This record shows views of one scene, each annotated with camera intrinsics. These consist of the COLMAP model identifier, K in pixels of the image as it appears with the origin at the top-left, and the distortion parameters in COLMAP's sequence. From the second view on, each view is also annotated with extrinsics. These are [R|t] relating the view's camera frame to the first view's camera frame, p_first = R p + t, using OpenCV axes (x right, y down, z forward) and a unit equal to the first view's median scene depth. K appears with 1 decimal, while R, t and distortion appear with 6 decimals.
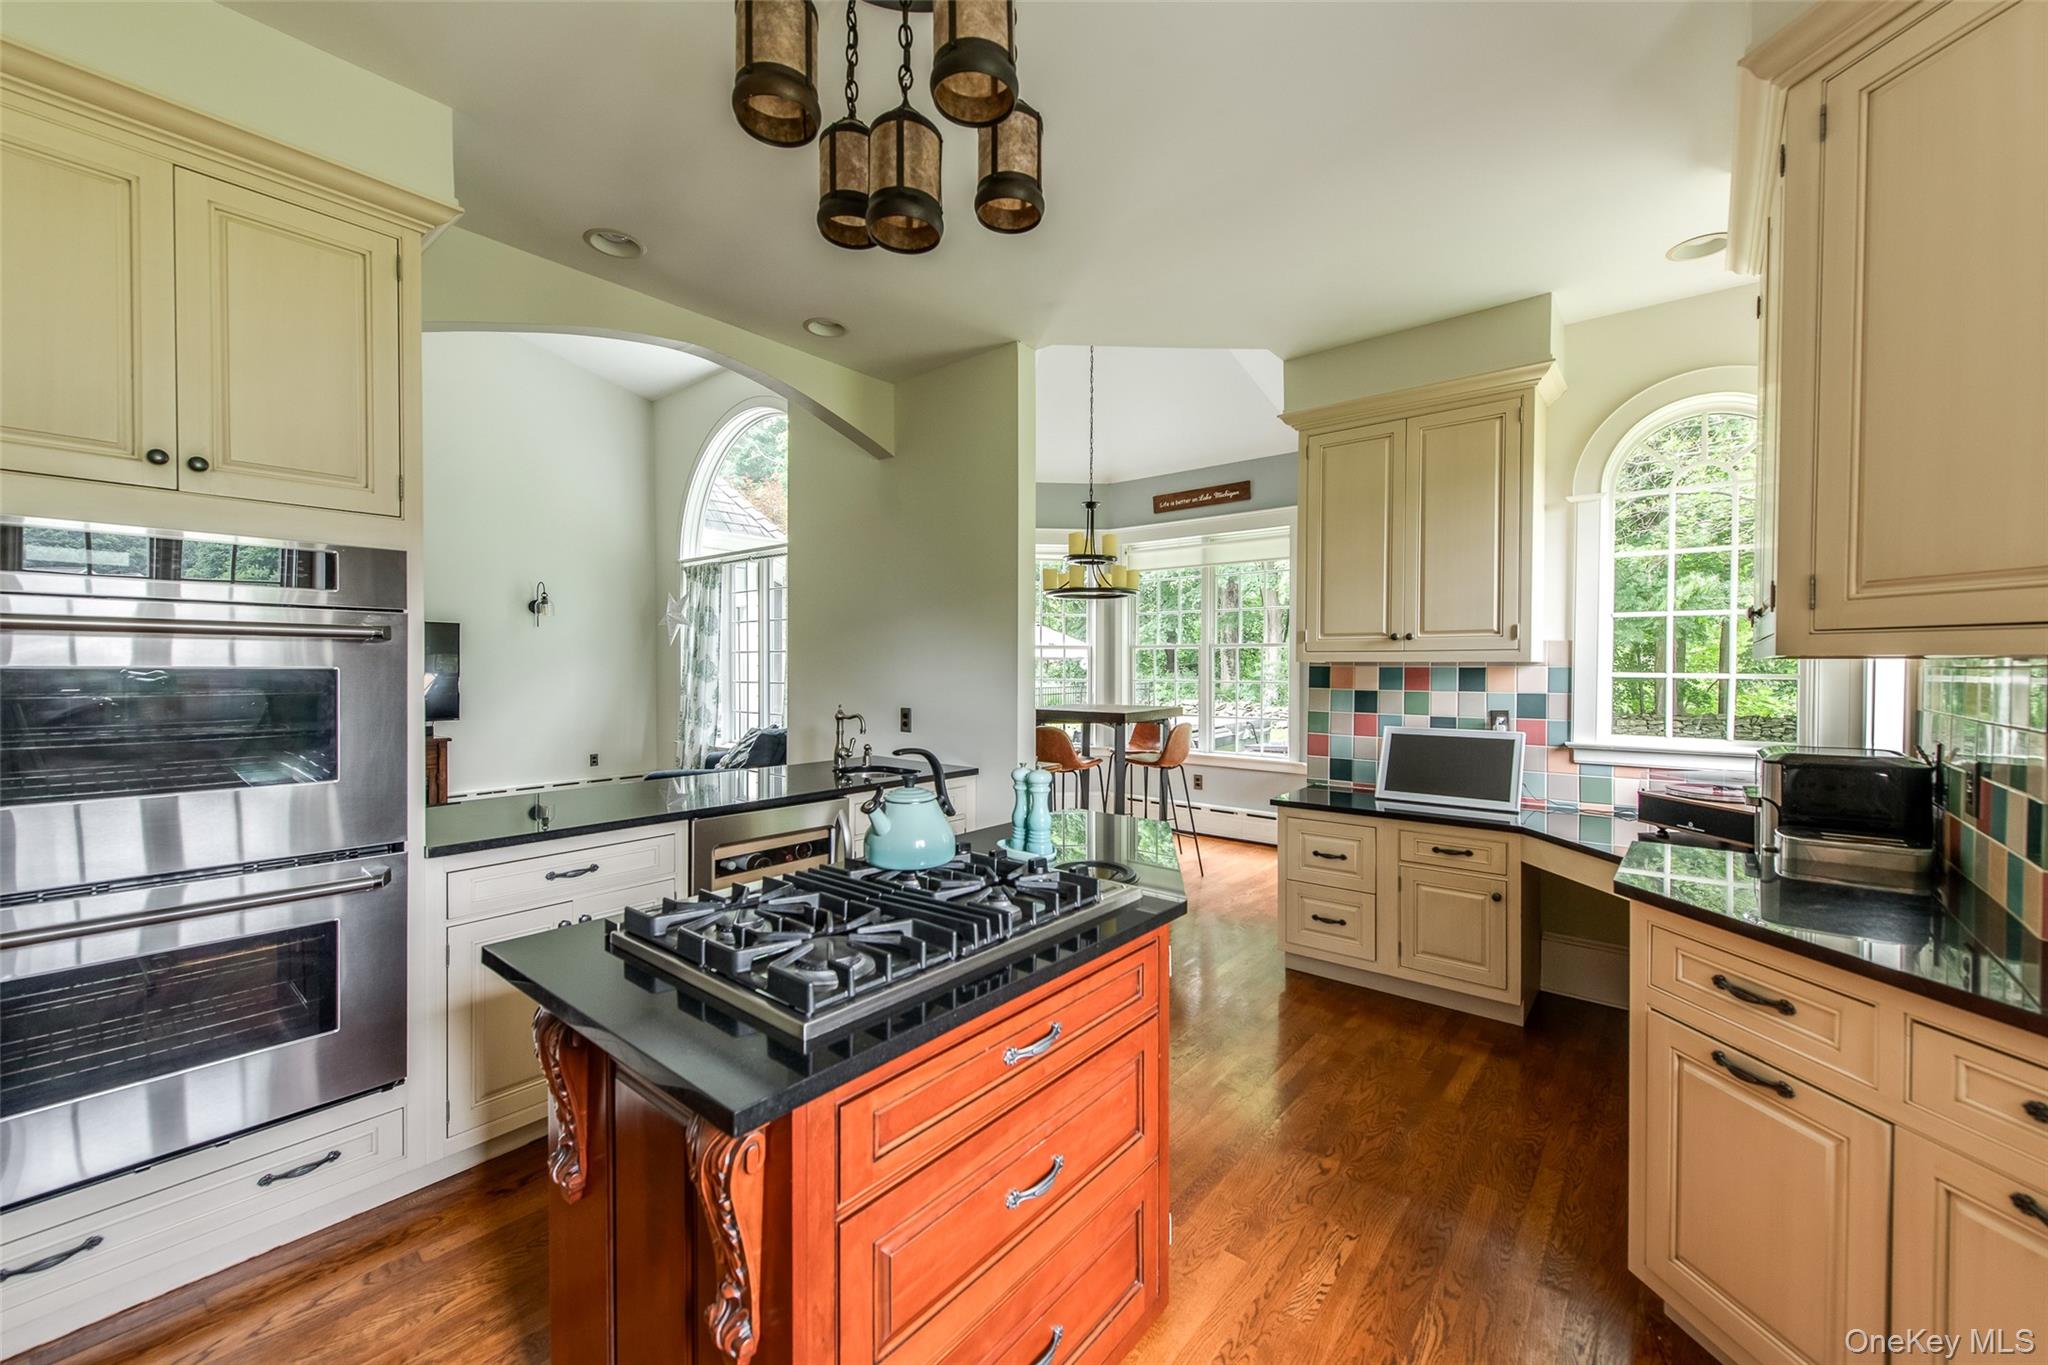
lens RADIAL K [[800.7, 0, 1024.0], [0, 800.7, 679.5], [0, 0, 1]] dist [0.011624, -0.003939]
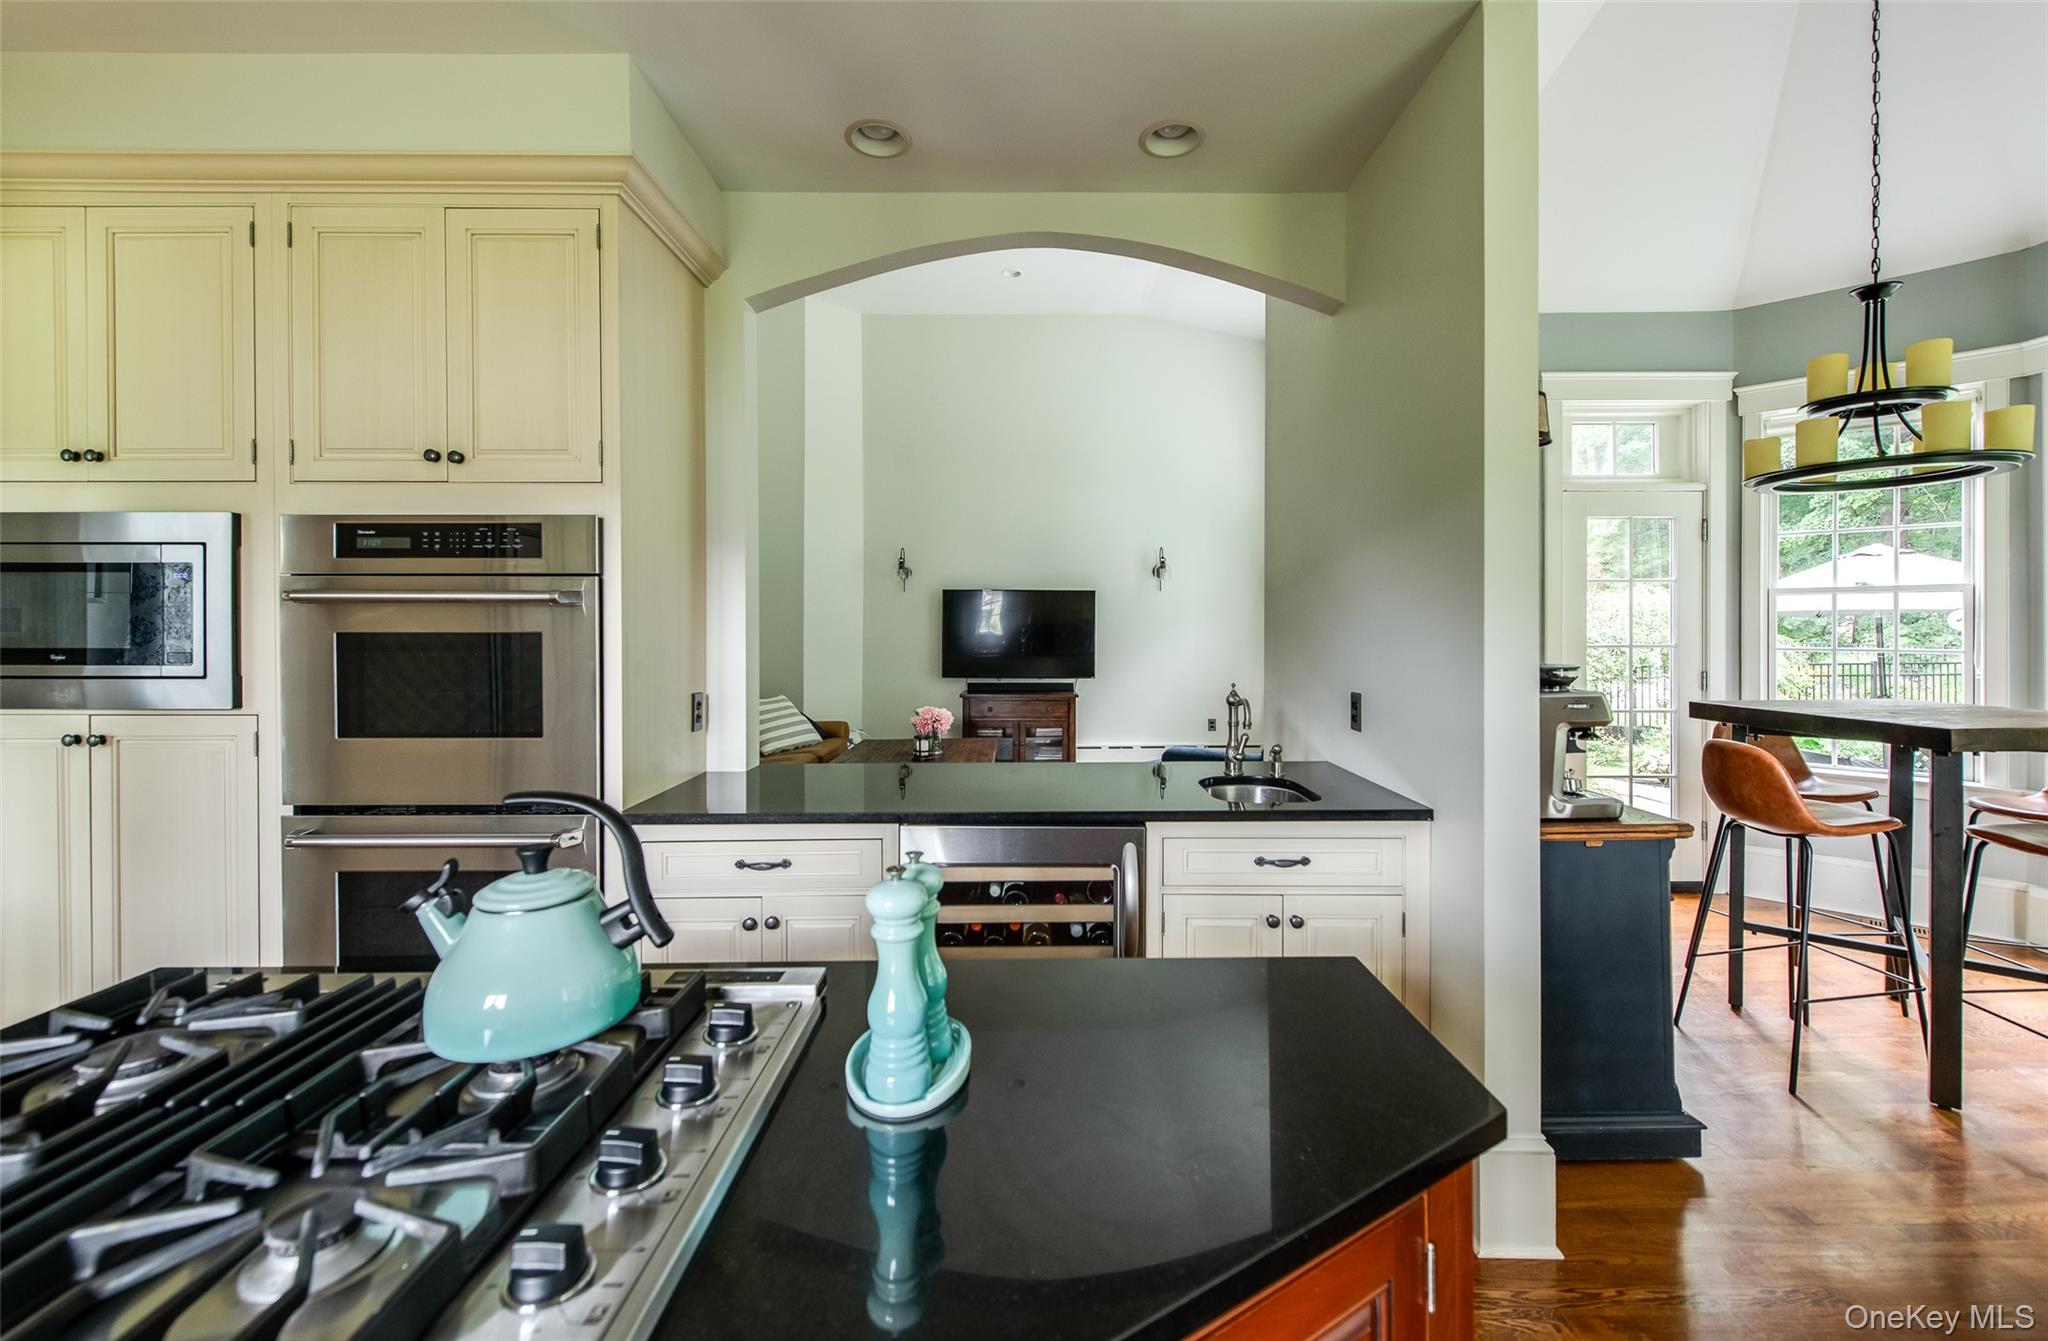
lens RADIAL K [[819.6, 0, 1029.5], [0, 819.6, 631.3], [0, 0, 1]] dist [0.008083, -0.000823]
pose [[0.641361, -0.002339, -0.767236, 0.198893], [-0.008163, 0.999918, -0.009872, -0.004805], [0.767196, 0.012594, 0.641289, 0.413652]]
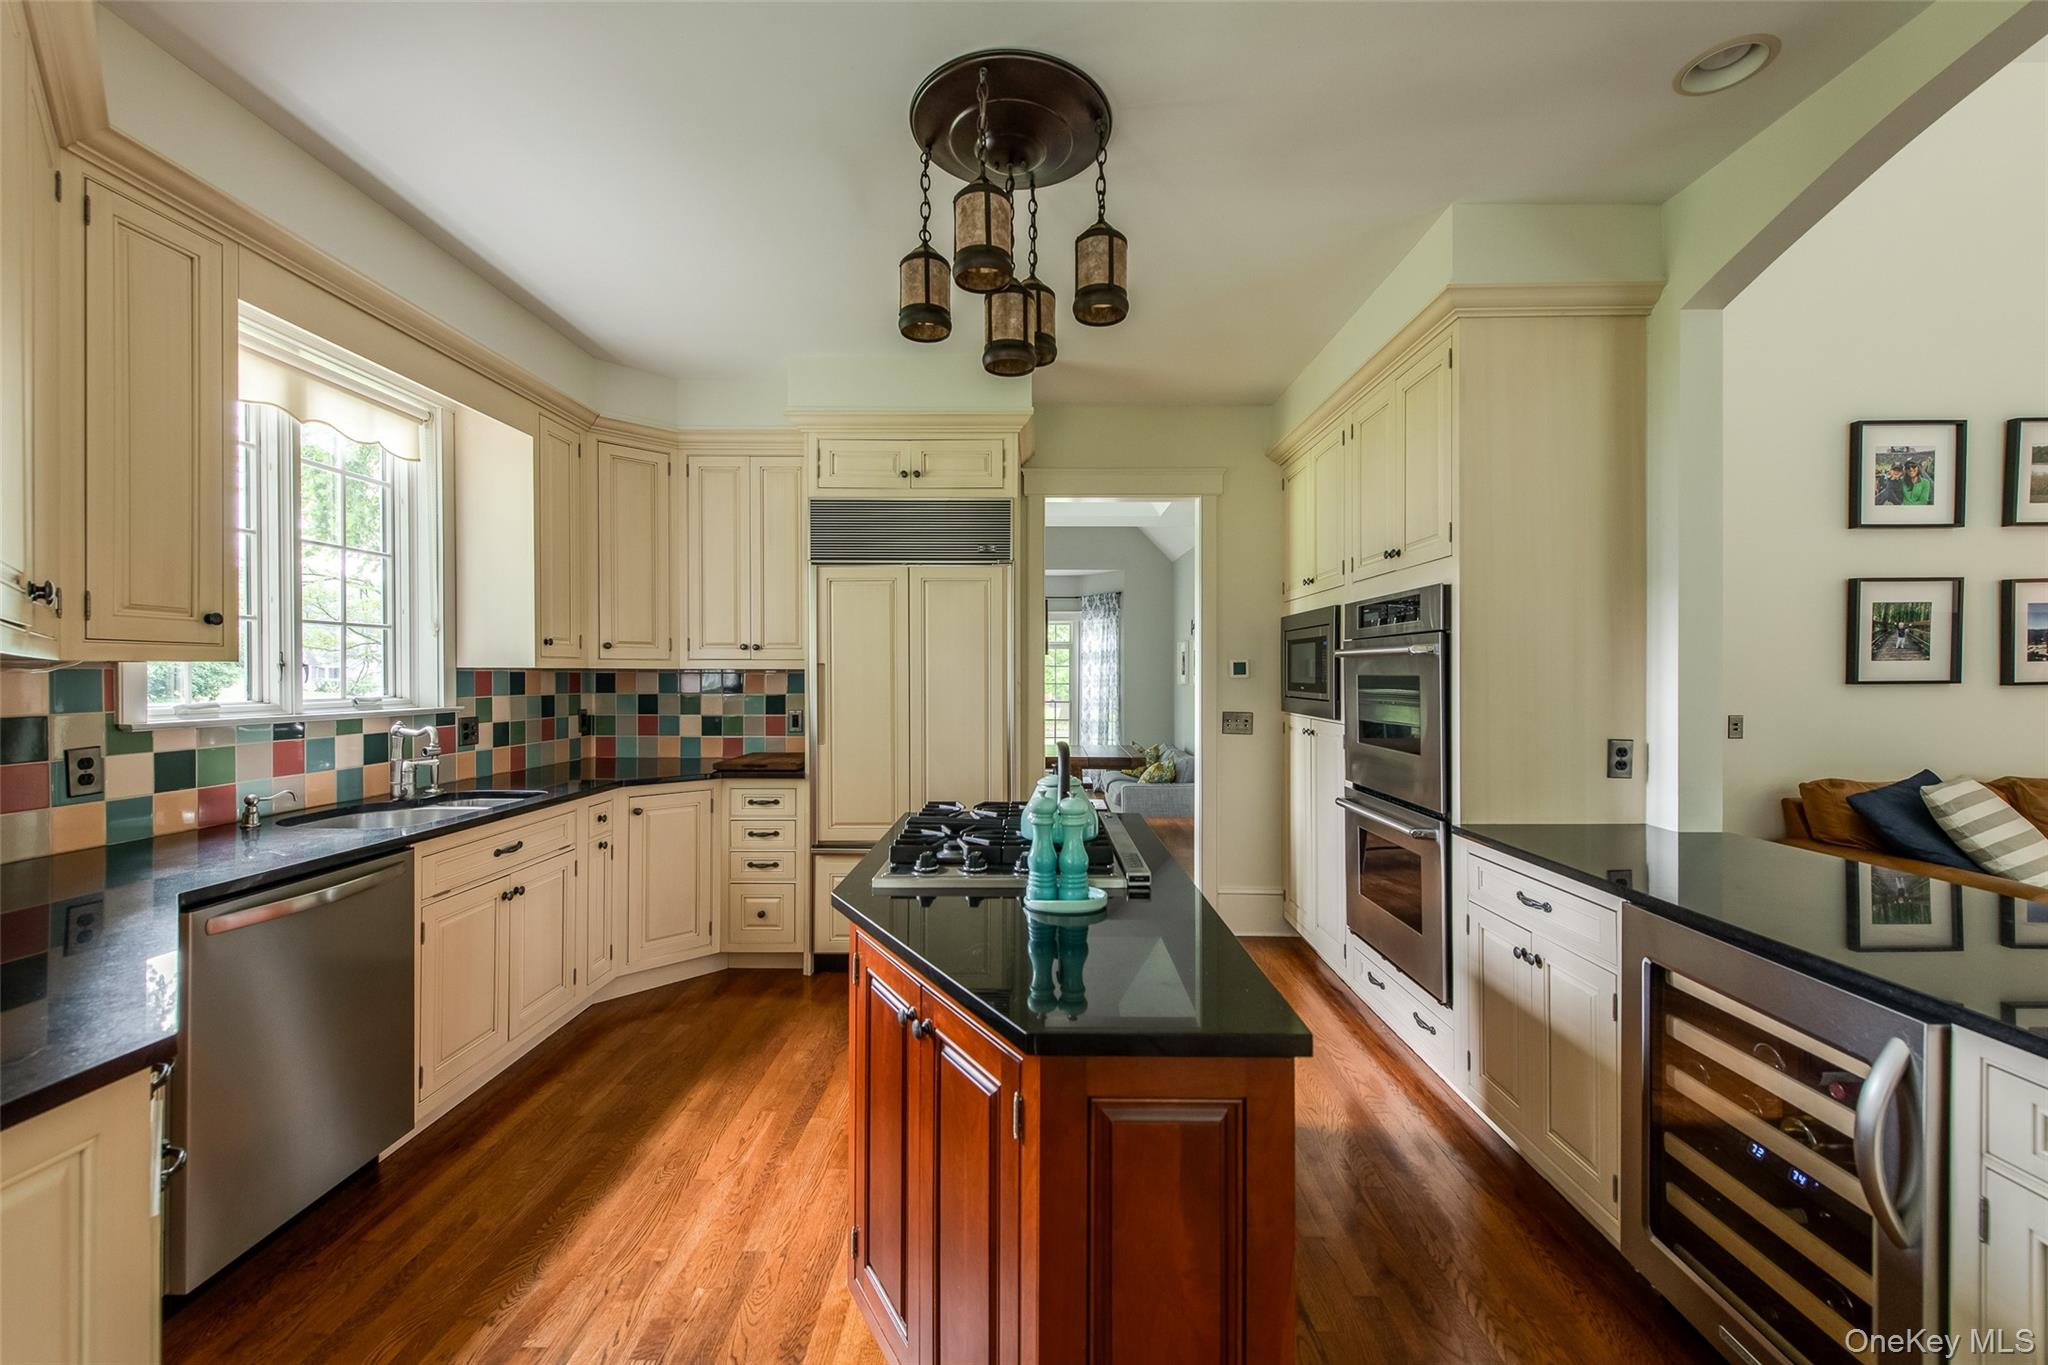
lens RADIAL K [[800.7, 0, 1020.8], [0, 800.7, 678.5], [0, 0, 1]] dist [0.011624, -0.003939]
pose [[-0.770029, -0.001701, -0.638006, 0.295358], [-0.015098, 0.999765, 0.015558, -0.010780], [0.637830, 0.021613, -0.769874, 0.847663]]
